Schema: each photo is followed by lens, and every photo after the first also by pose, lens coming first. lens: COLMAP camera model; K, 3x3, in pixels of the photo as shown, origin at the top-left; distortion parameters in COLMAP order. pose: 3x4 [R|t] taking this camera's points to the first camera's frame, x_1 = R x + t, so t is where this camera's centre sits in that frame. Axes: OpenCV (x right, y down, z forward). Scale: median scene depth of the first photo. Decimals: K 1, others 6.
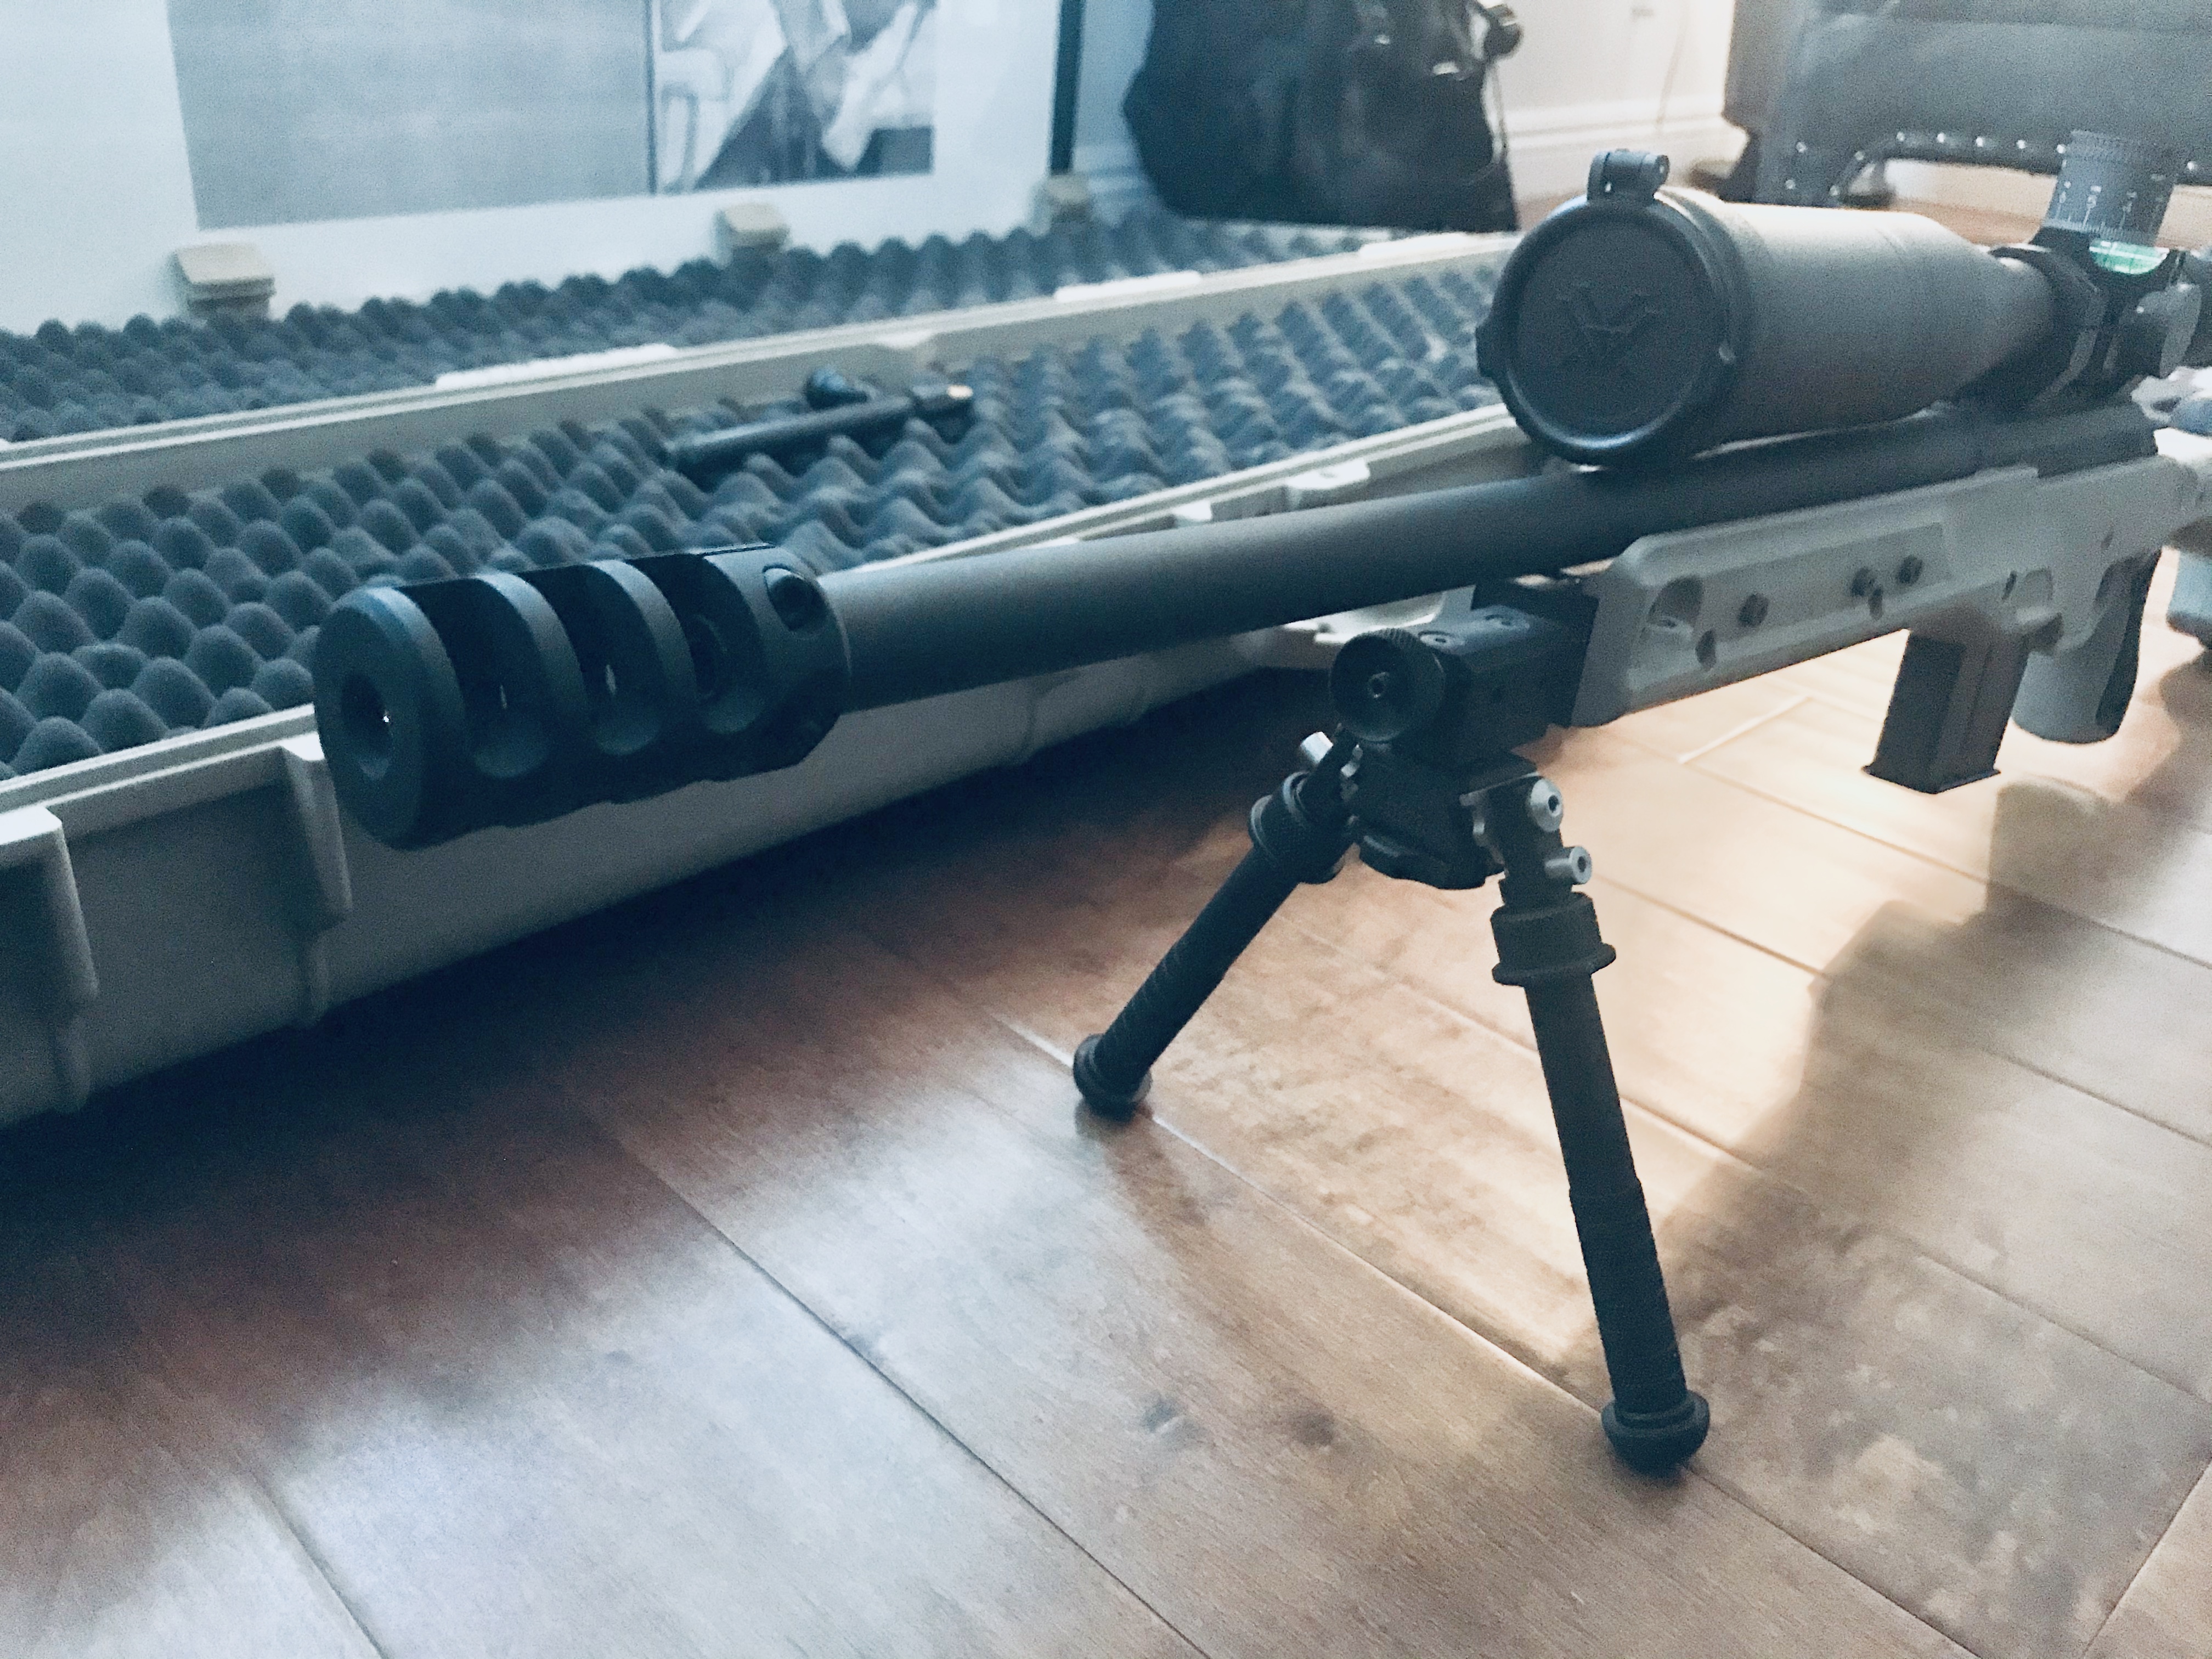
lens RADIAL K [[1865.1, 0, 1106.0], [0, 1865.1, 829.5], [0, 0, 1]] dist [-0.008174, -0.005121]
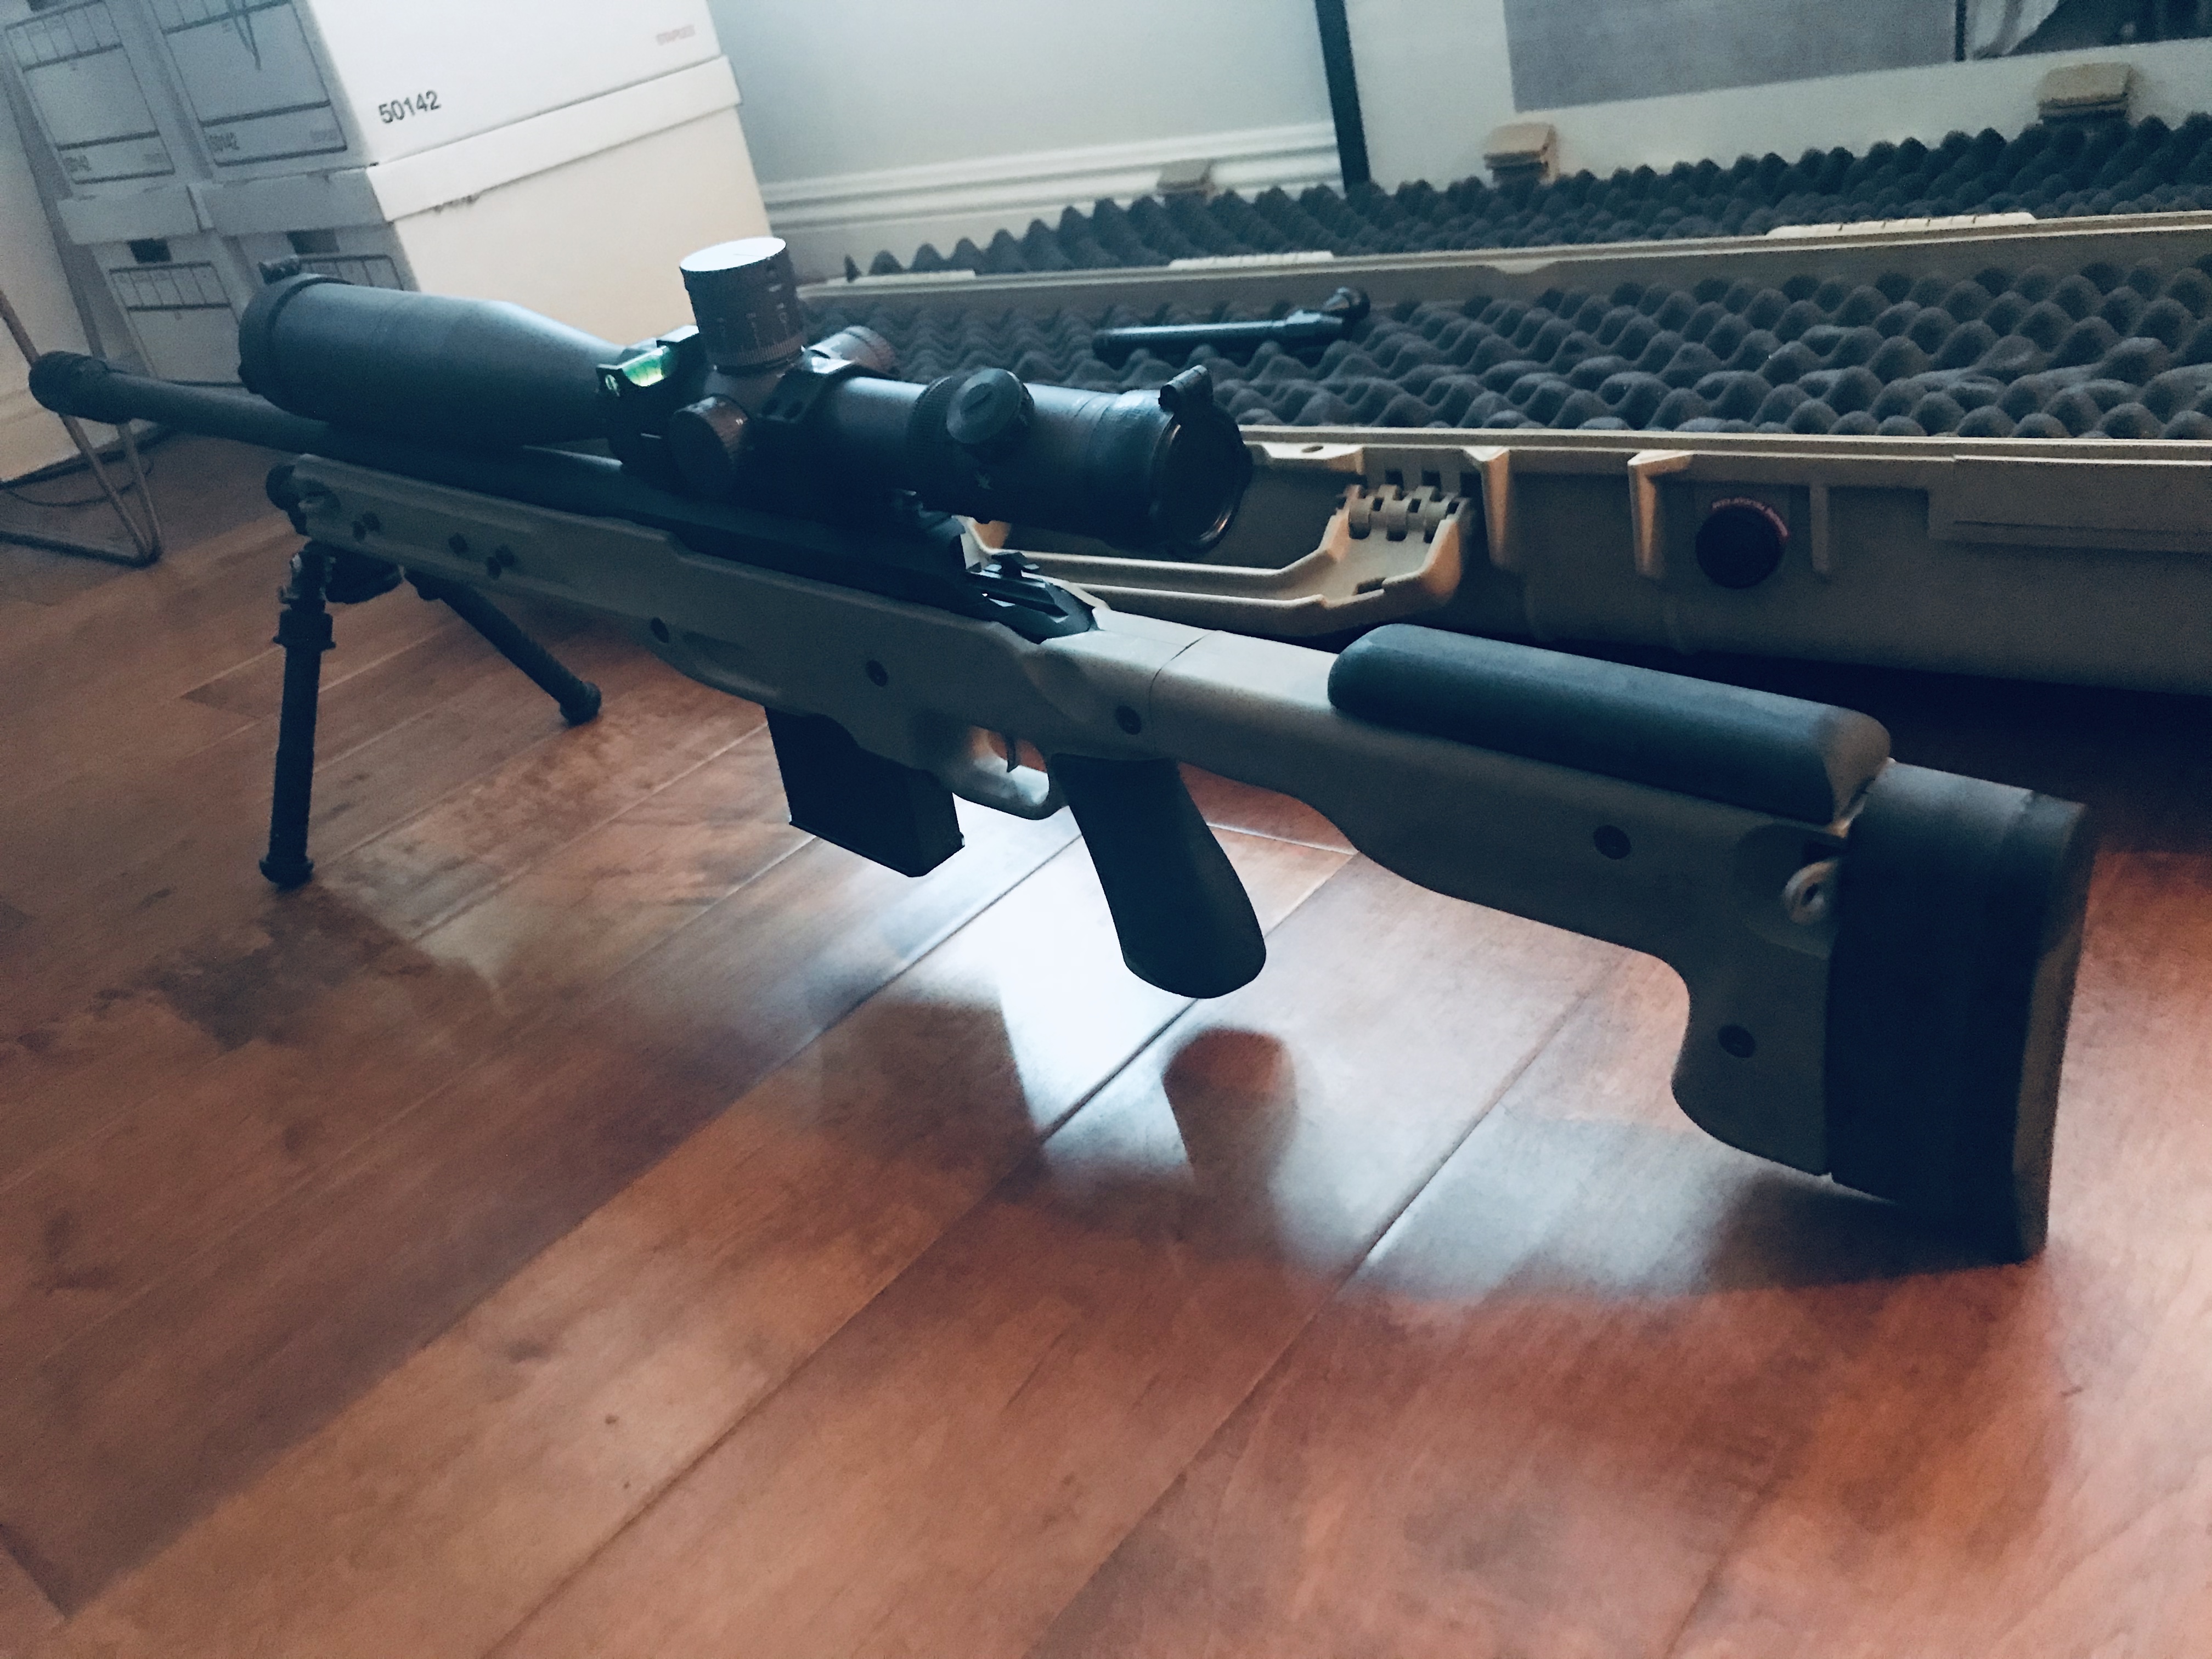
lens RADIAL K [[1865.1, 0, 1106.0], [0, 1865.1, 829.5], [0, 0, 1]] dist [-0.008174, -0.005121]
pose [[0.101842, 0.392174, -0.914236, 0.848608], [-0.240603, 0.901440, 0.359883, -0.255447], [0.965266, 0.183317, 0.186163, 0.538347]]
